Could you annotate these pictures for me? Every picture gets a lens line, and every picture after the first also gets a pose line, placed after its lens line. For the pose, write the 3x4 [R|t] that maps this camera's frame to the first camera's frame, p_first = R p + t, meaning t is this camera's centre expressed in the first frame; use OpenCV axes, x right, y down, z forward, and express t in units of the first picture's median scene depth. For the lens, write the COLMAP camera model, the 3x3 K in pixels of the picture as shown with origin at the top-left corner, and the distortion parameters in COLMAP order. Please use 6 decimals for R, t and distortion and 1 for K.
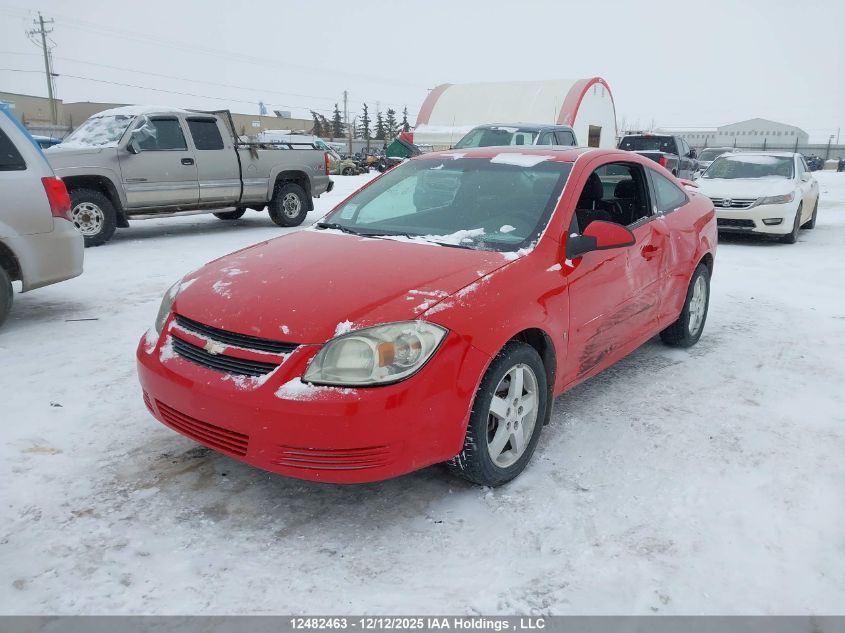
lens RADIAL K [[663.0, 0, 416.7], [0, 663.0, 307.1], [0, 0, 1]] dist [0.015060, -0.002194]
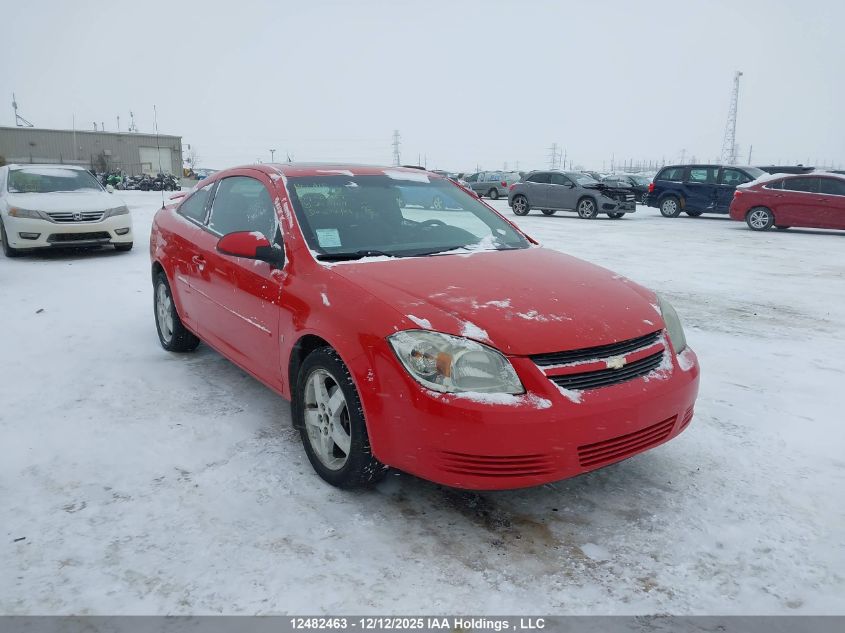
lens RADIAL K [[659.6, 0, 422.5], [0, 659.6, 316.5], [0, 0, 1]] dist [0.019593, -0.009466]
pose [[0.290174, -0.210670, 0.933497, -1.204797], [0.212320, 0.965329, 0.151854, -0.204051], [-0.933123, 0.154136, 0.324843, 0.854467]]
